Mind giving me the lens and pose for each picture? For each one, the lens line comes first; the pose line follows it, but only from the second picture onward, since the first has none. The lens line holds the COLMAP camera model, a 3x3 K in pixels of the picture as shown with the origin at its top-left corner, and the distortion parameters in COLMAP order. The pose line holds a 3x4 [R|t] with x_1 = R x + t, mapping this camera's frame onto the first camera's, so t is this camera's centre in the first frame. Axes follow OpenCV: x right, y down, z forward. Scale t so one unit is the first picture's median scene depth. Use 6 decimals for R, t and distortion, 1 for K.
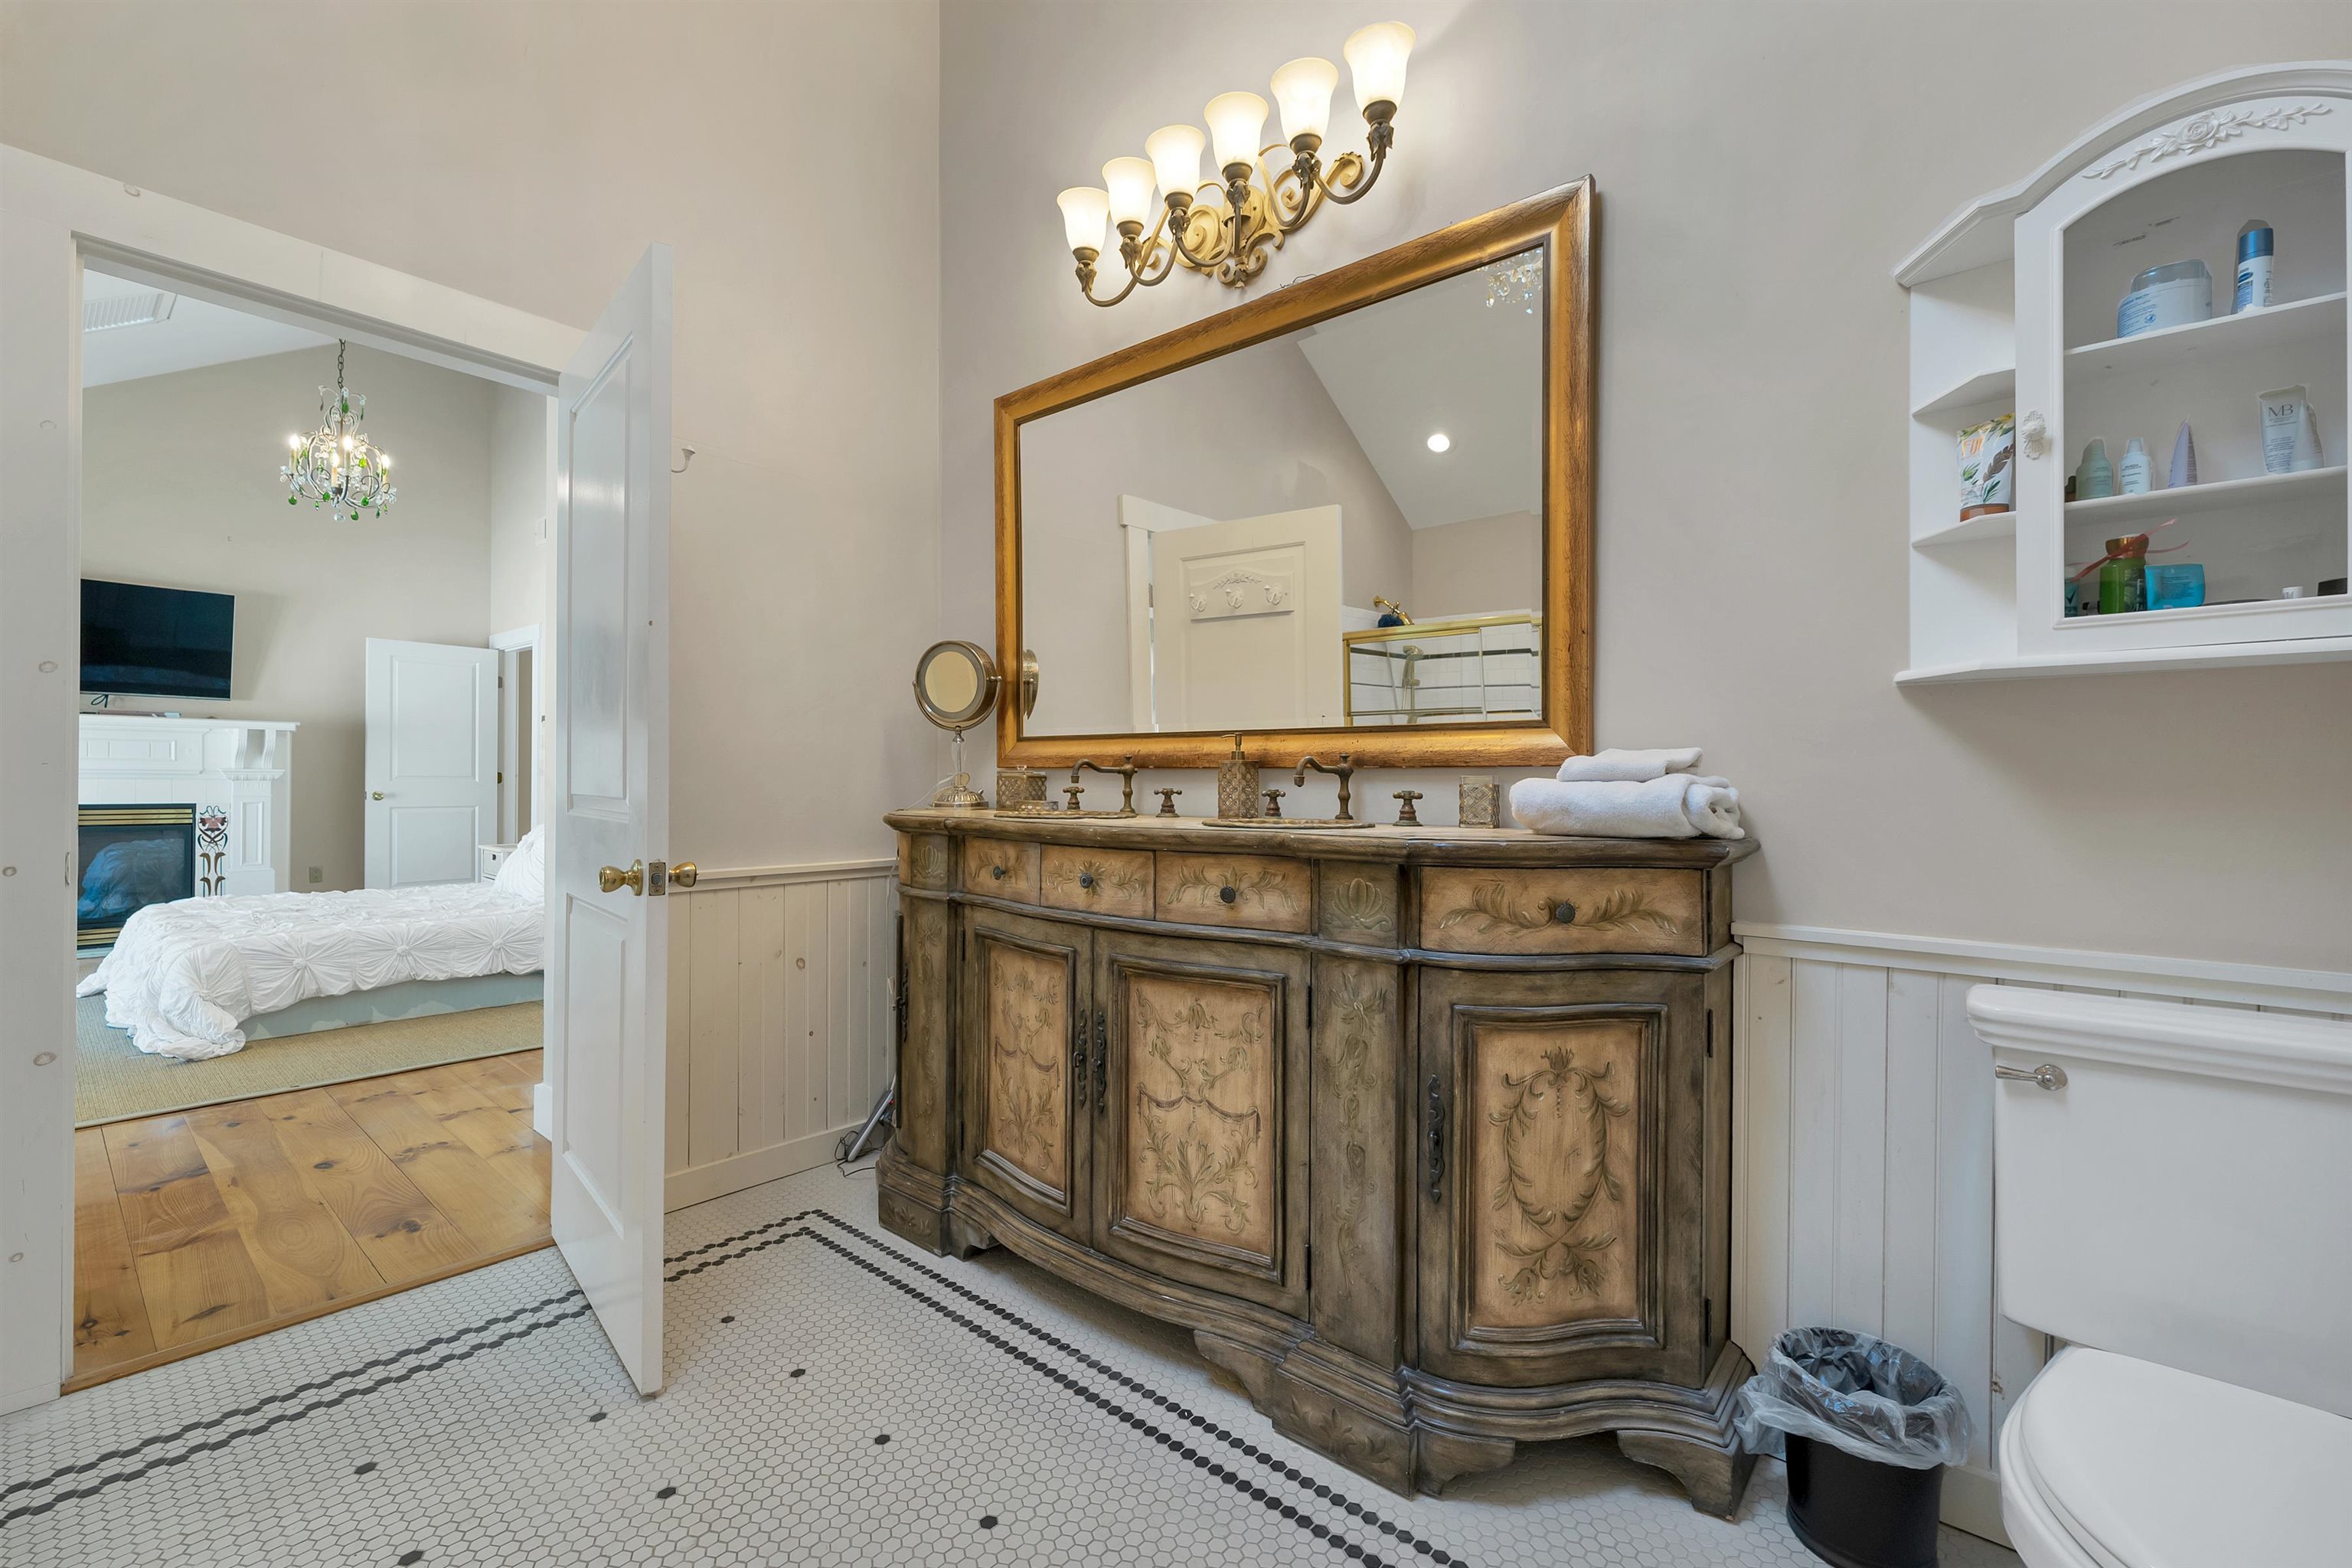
lens RADIAL K [[999.7, 0, 1168.9], [0, 999.7, 769.2], [0, 0, 1]] dist [0.011021, -0.000171]
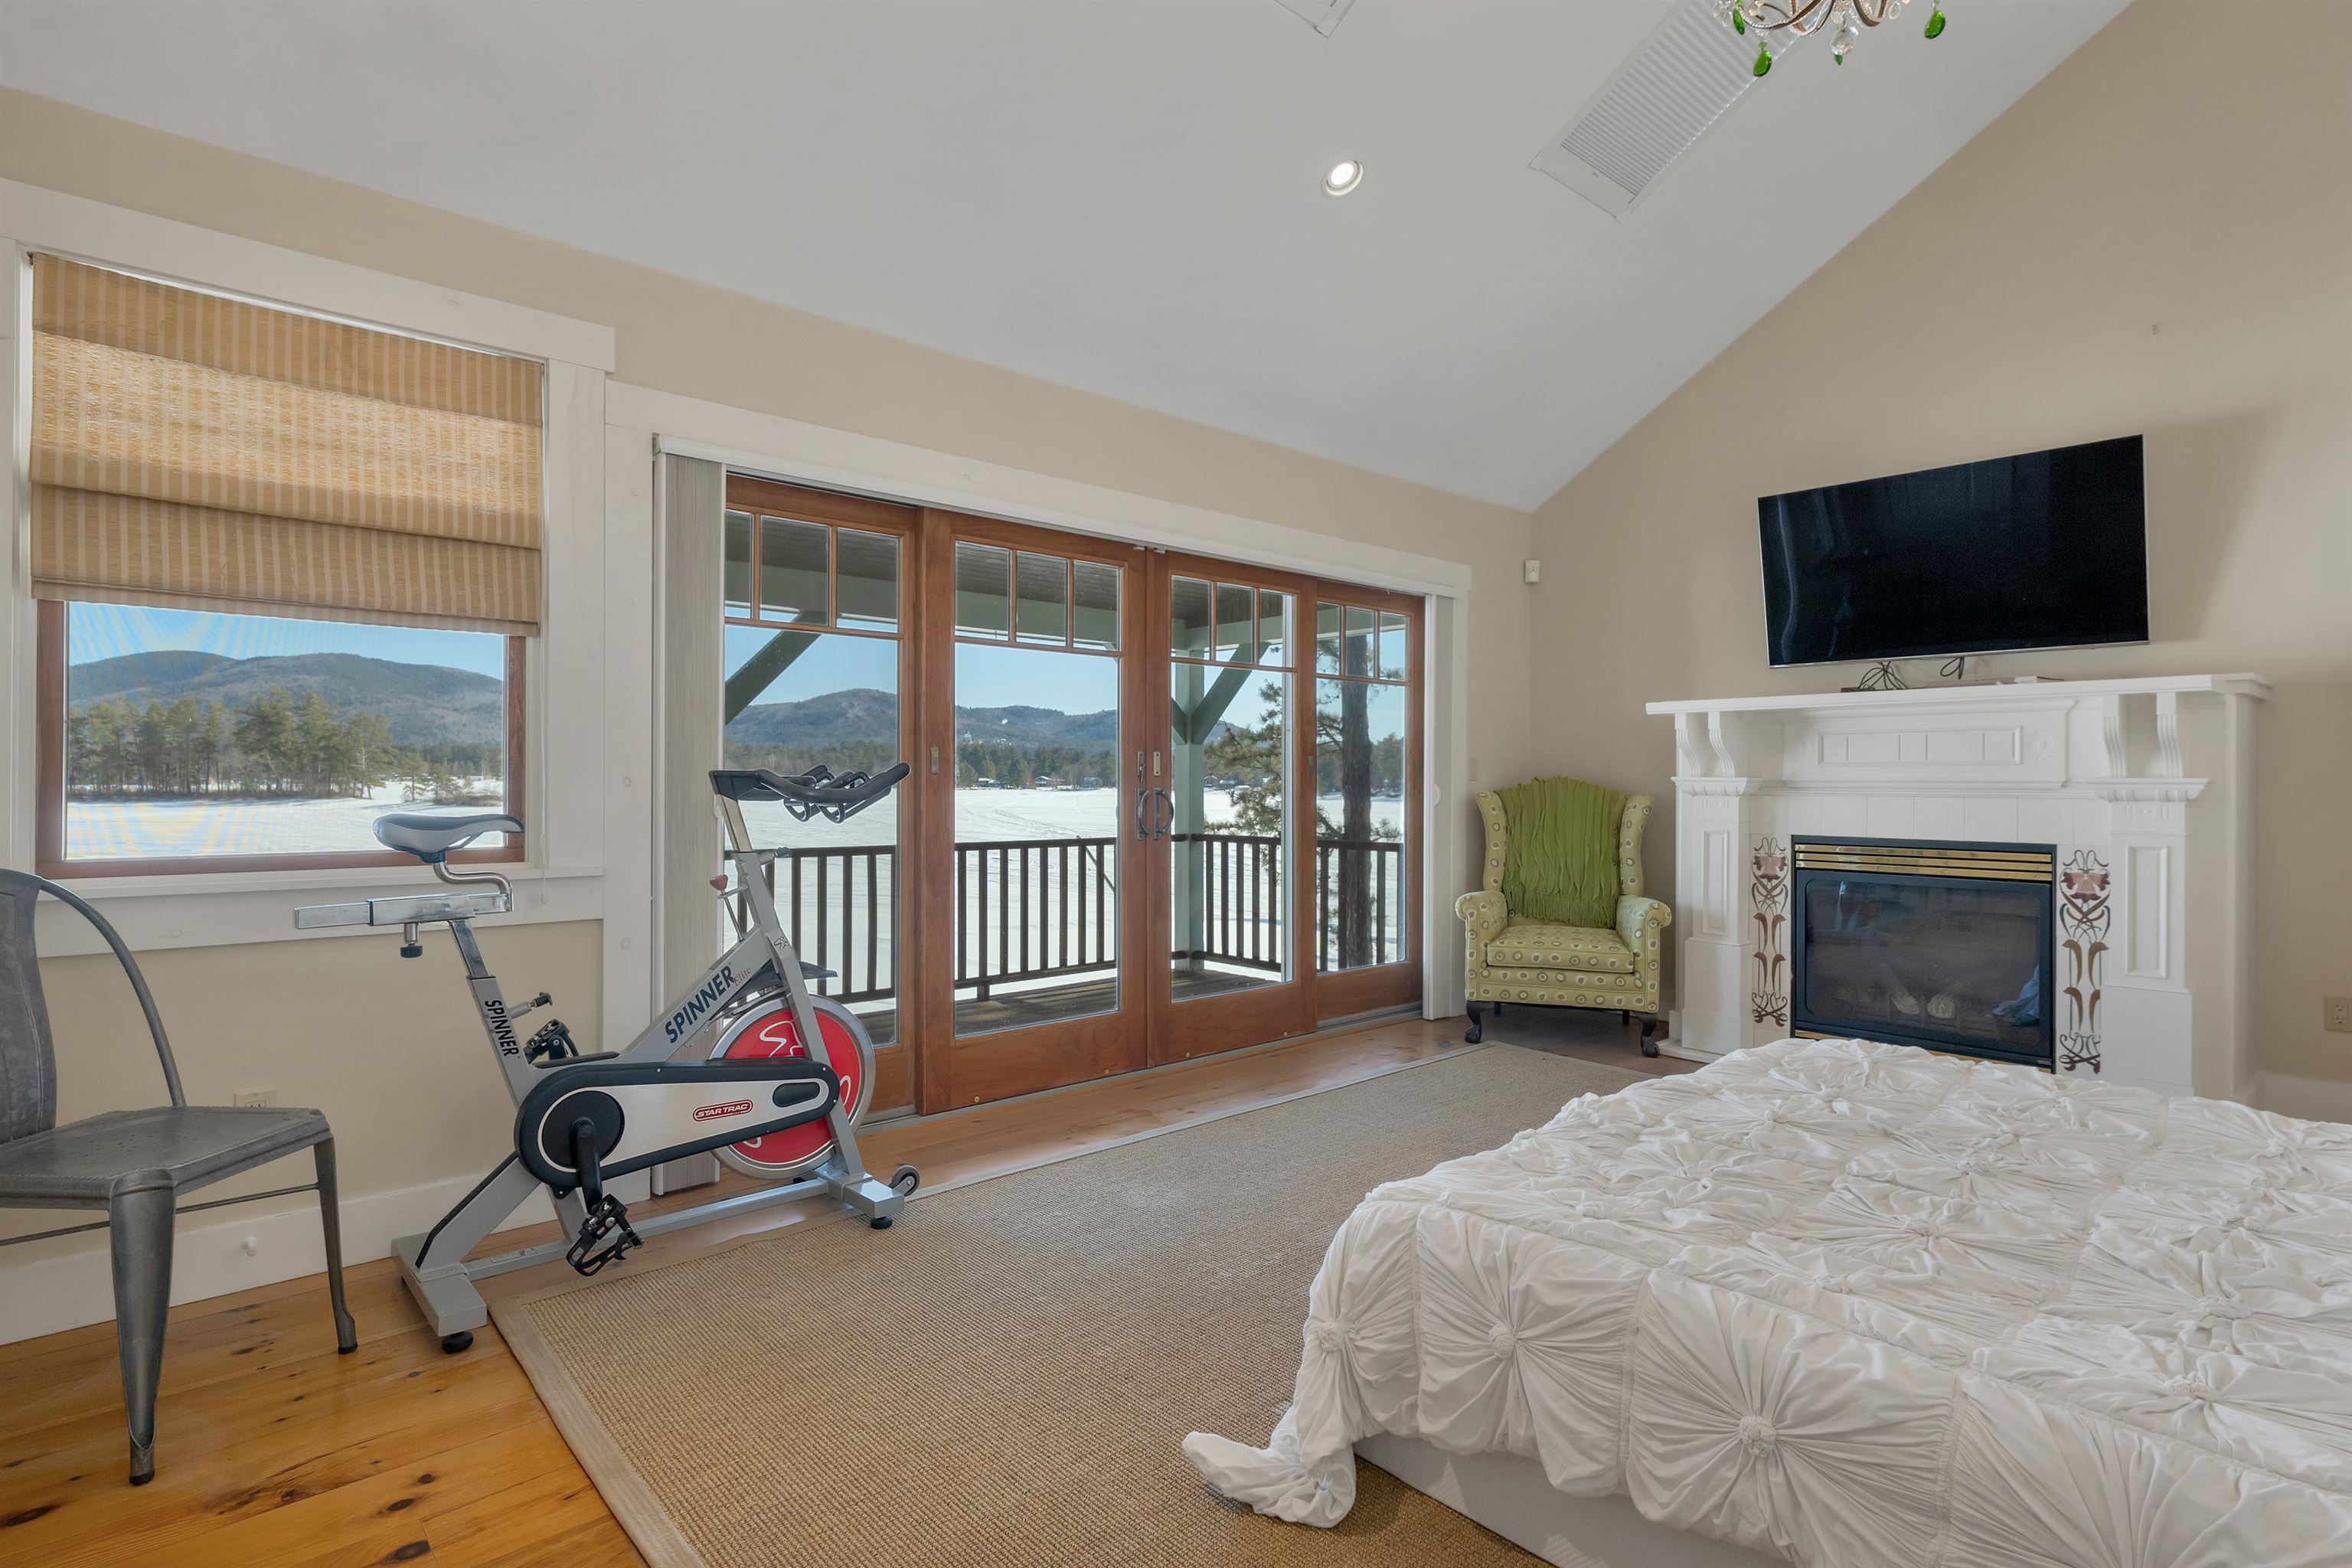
lens RADIAL K [[1155.9, 0, 1191.0], [0, 1155.9, 771.1], [0, 0, 1]] dist [0.002000, -0.001156]
pose [[-0.128649, -0.015149, -0.991574, -0.308234], [-0.005825, 0.999878, -0.014520, 0.007460], [0.991673, 0.003908, -0.128722, 0.629138]]
